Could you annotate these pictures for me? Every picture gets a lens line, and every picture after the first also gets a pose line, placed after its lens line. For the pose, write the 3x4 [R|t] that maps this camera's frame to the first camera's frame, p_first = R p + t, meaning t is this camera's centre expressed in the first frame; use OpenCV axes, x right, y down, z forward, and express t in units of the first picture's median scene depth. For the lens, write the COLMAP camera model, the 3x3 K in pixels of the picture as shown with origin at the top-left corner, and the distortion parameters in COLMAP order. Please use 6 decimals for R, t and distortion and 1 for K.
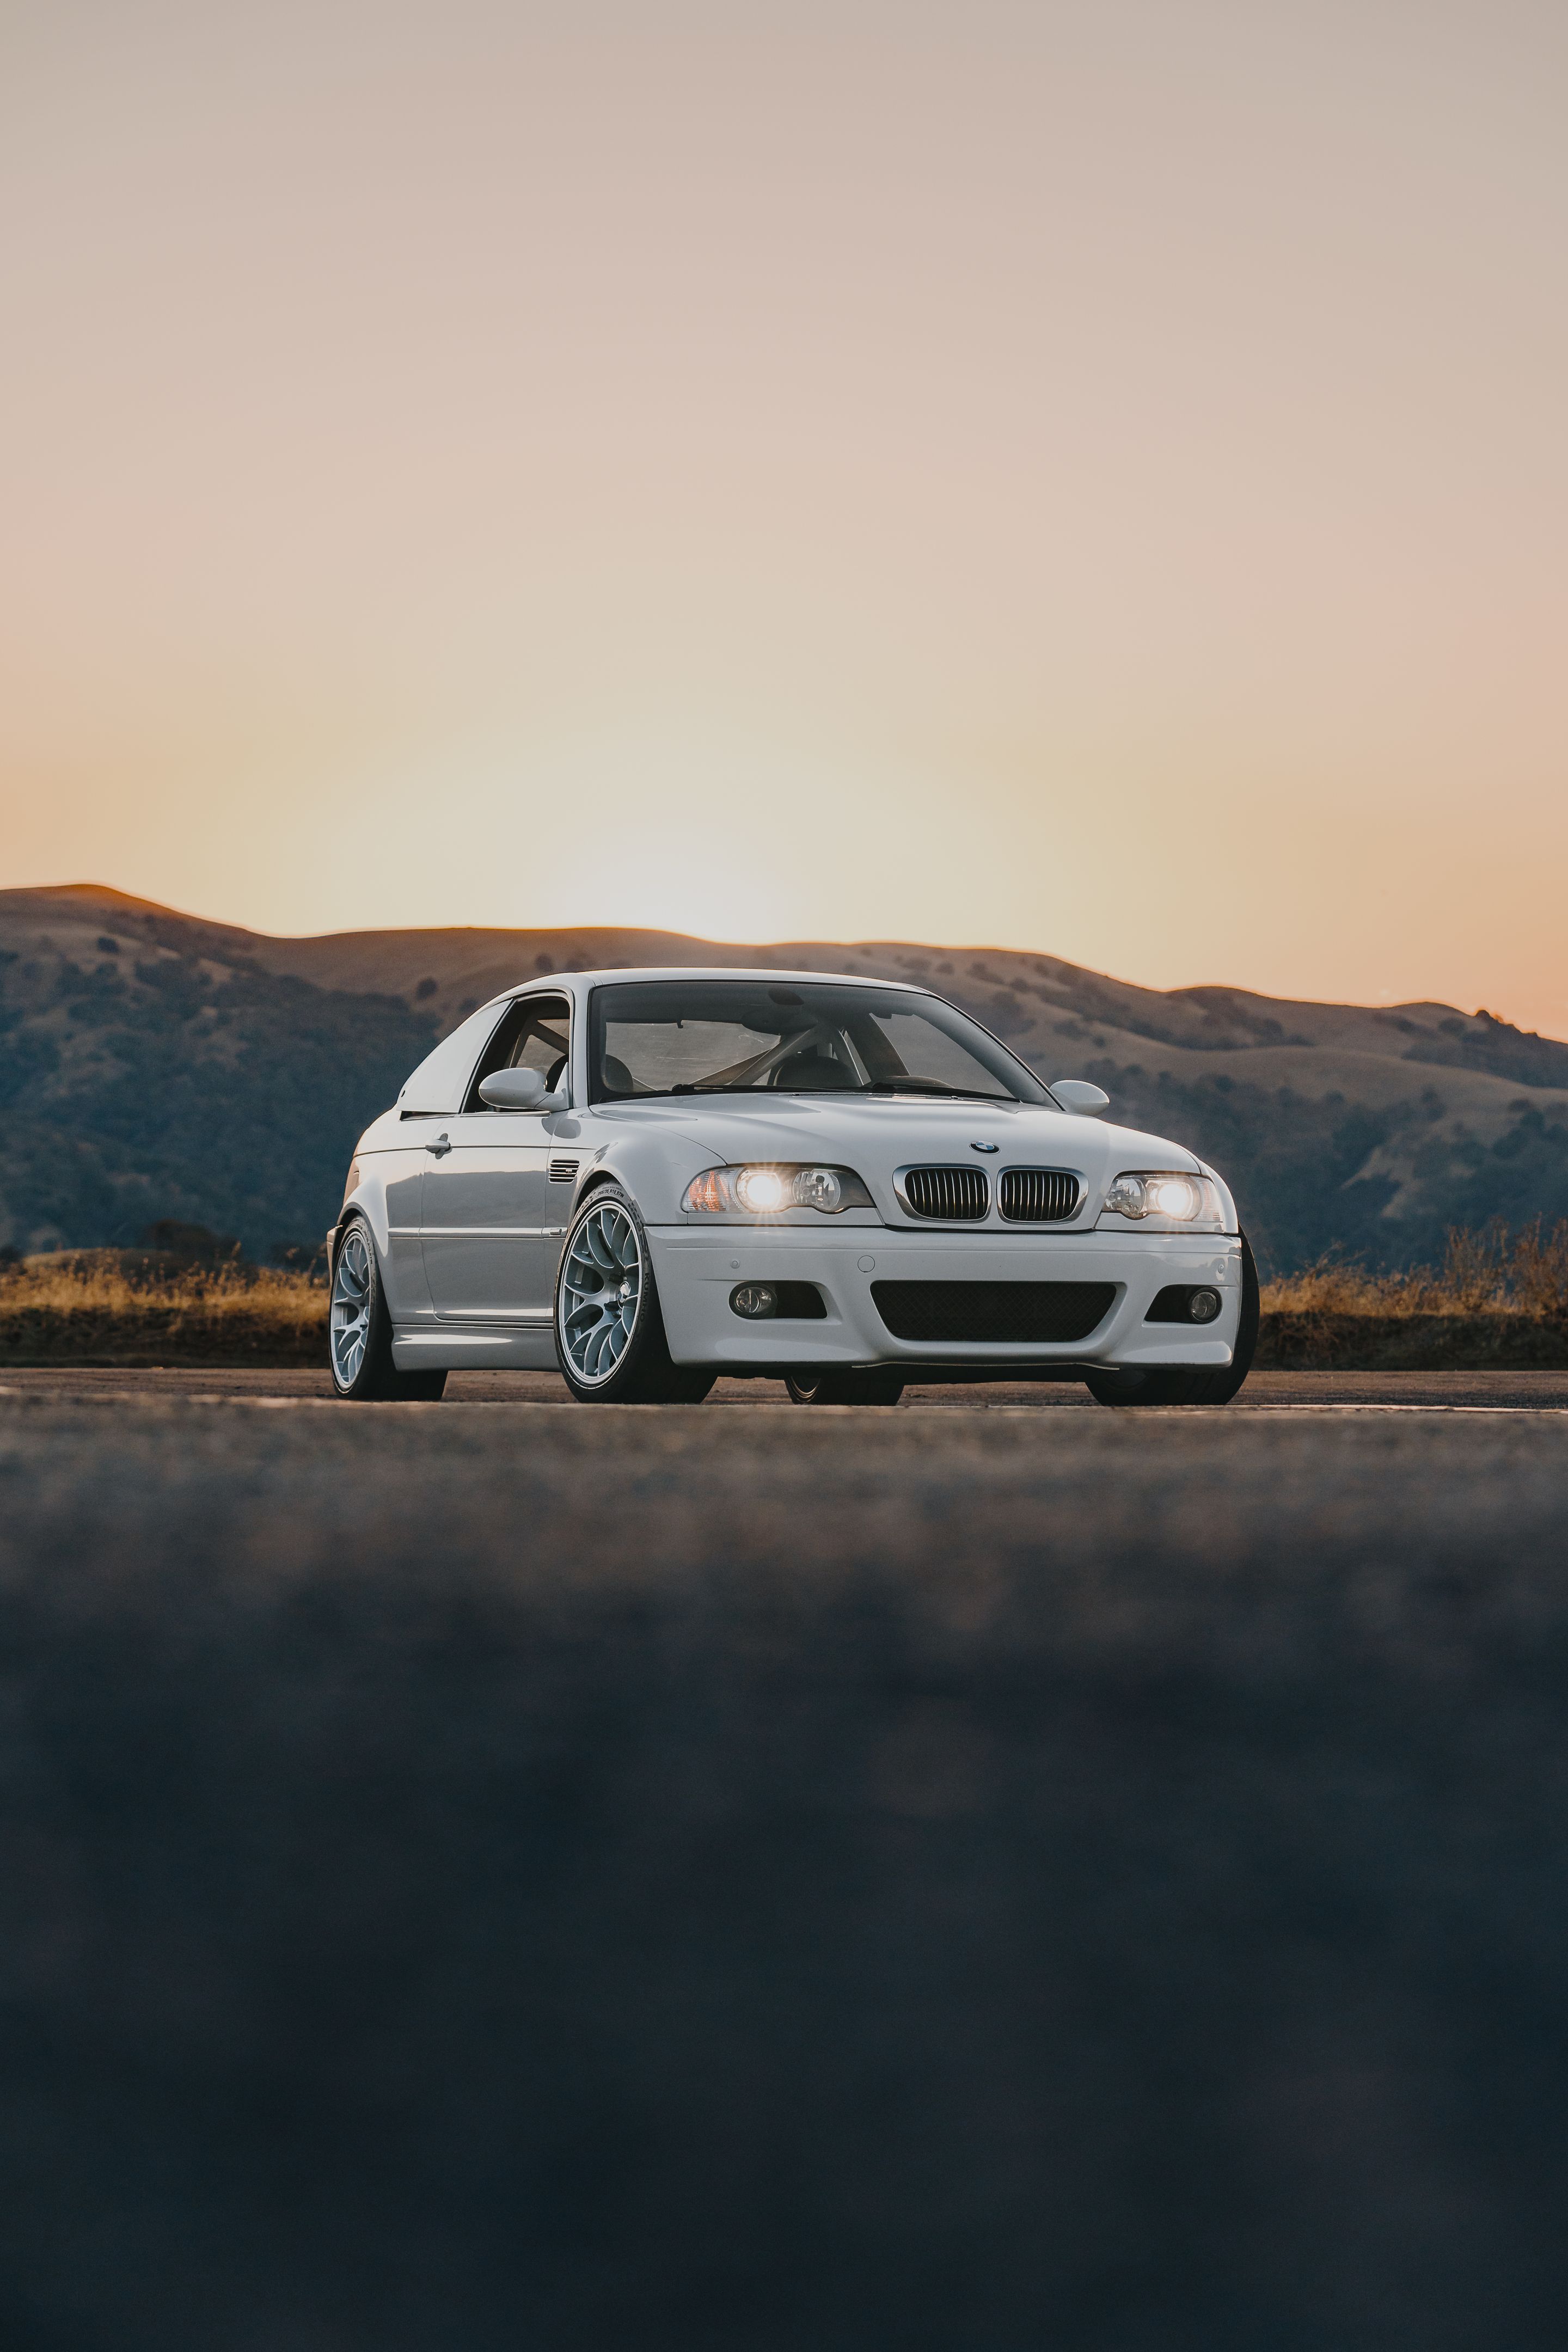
lens RADIAL K [[6080.2, 0, 776.6], [0, 6080.2, 1177.3], [0, 0, 1]] dist [0.001762, 0.000000]
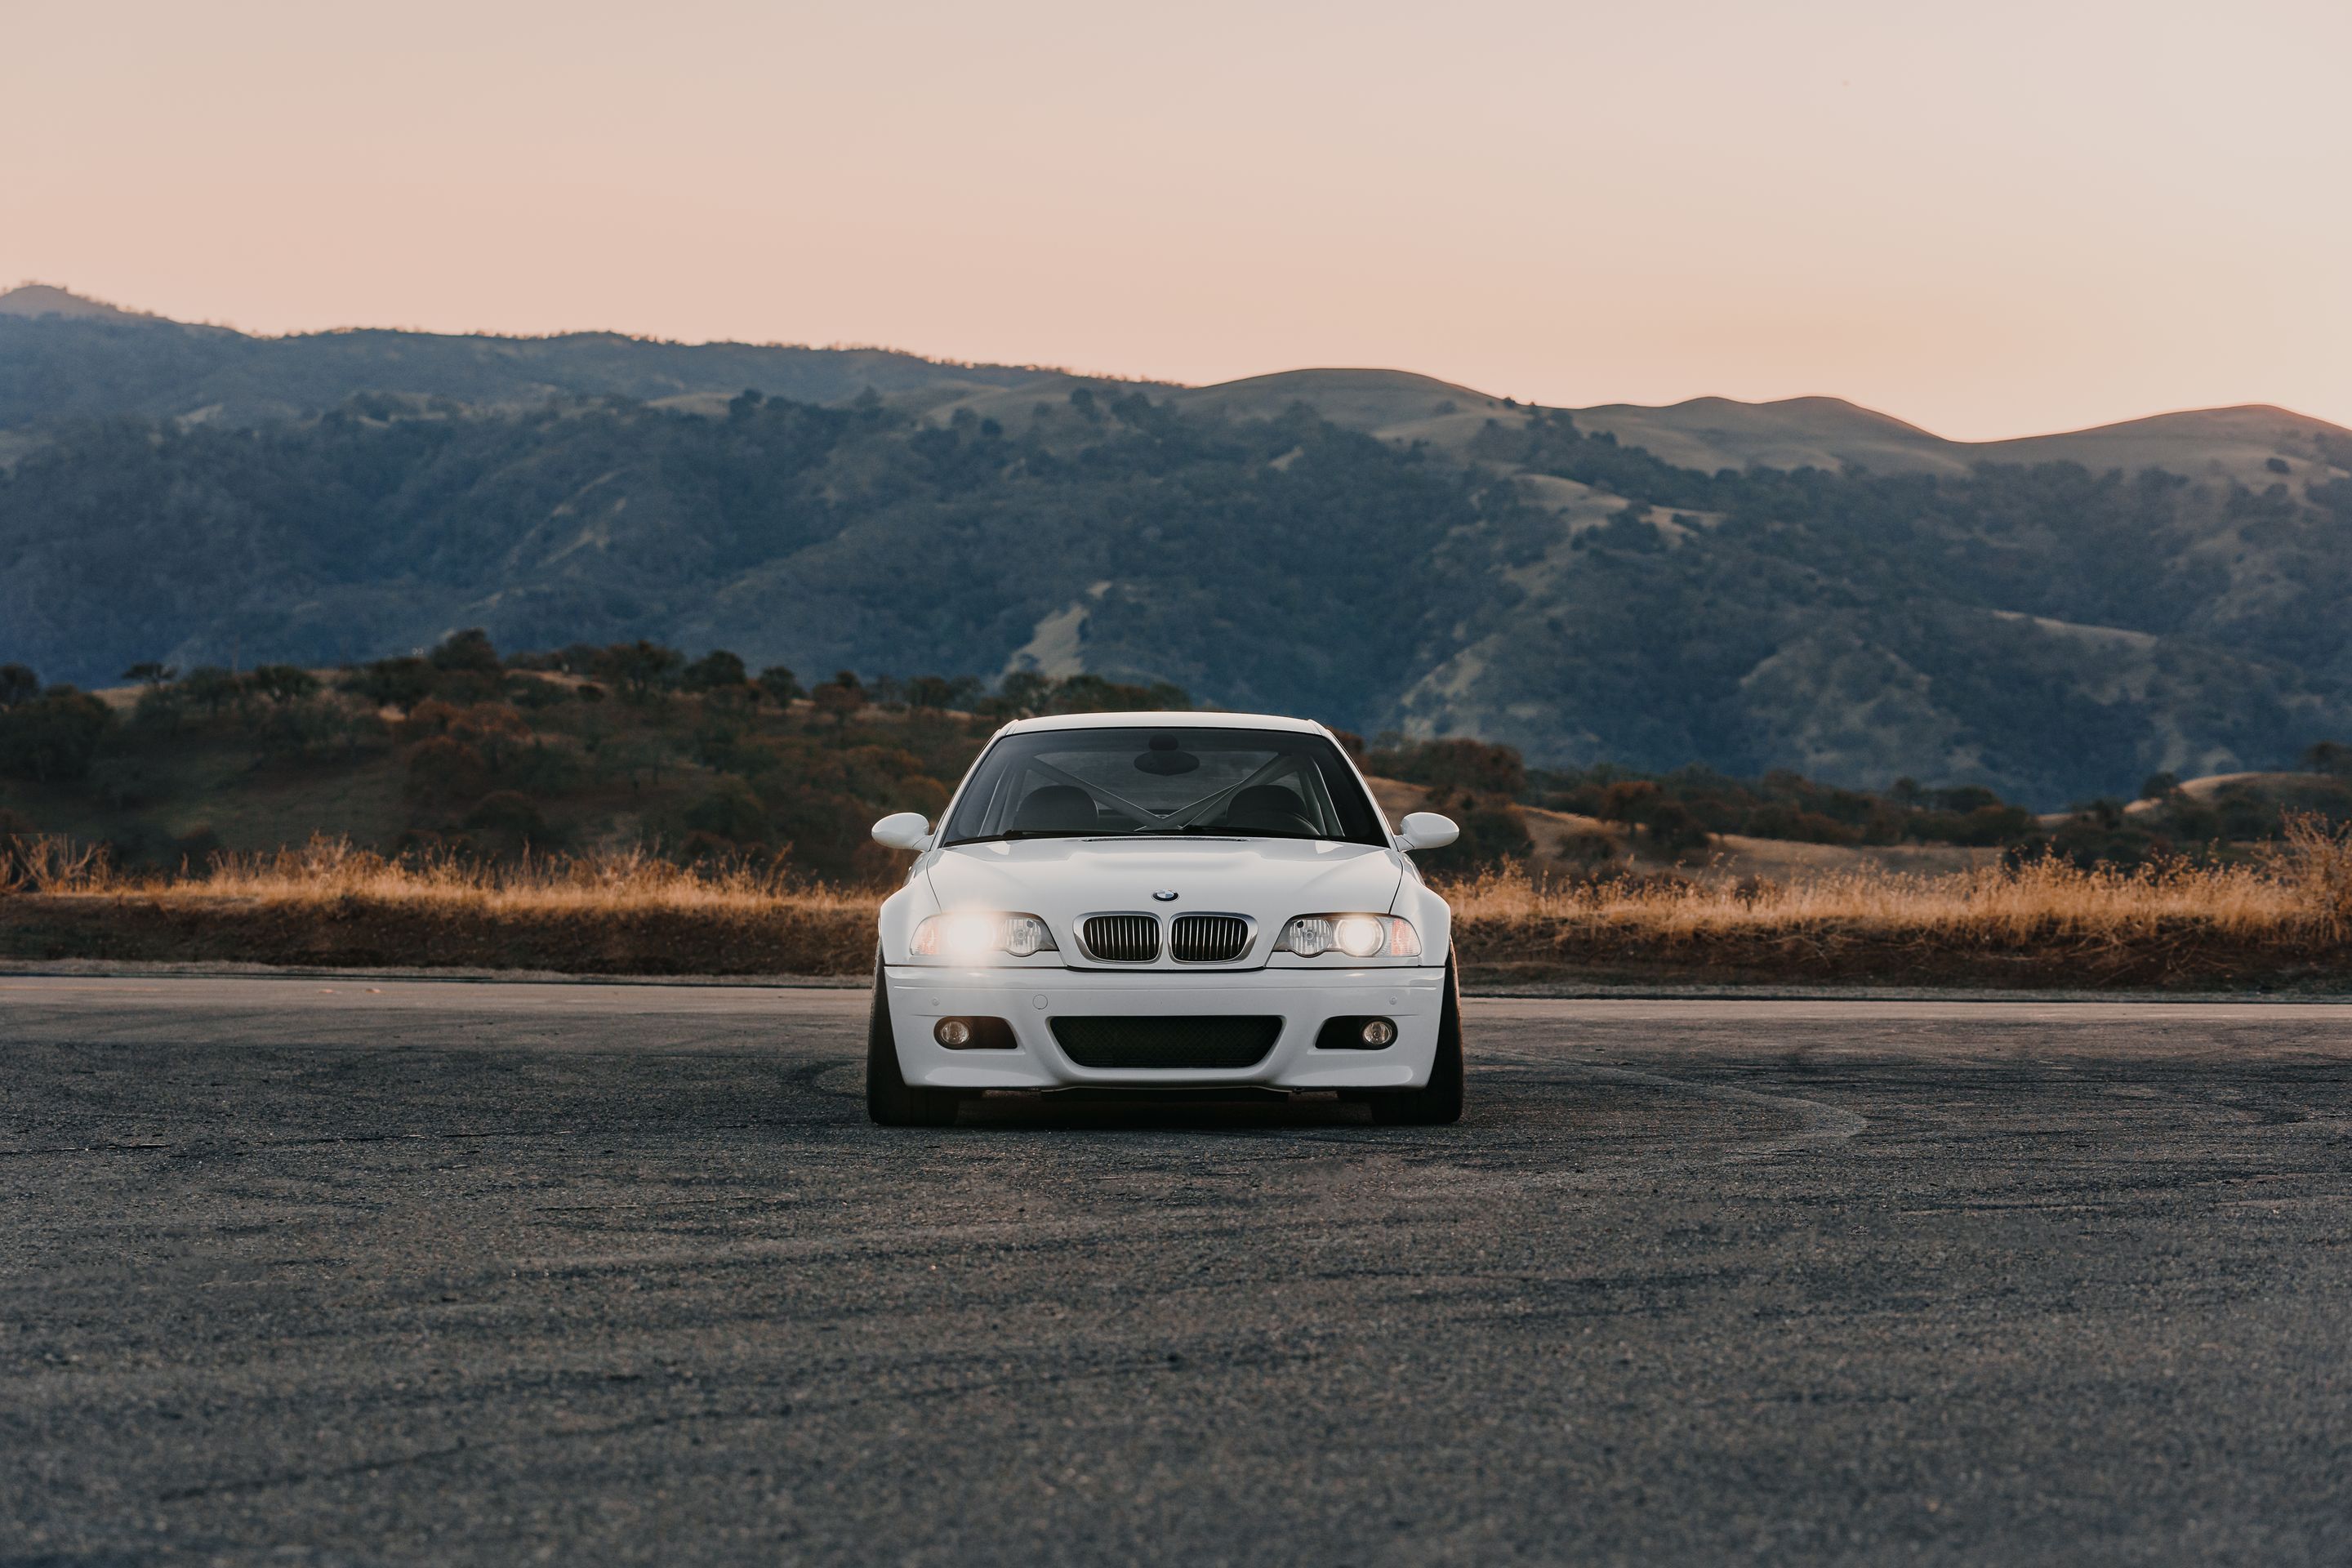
lens RADIAL K [[6085.5, 0, 1178.5], [0, 6085.5, 784.8], [0, 0, 1]] dist [-0.011890, 0.000000]
pose [[0.951933, -0.011785, -0.306080, 0.334707], [0.016740, 0.999768, 0.013569, -0.035702], [0.305849, -0.018041, 0.951909, -0.067102]]
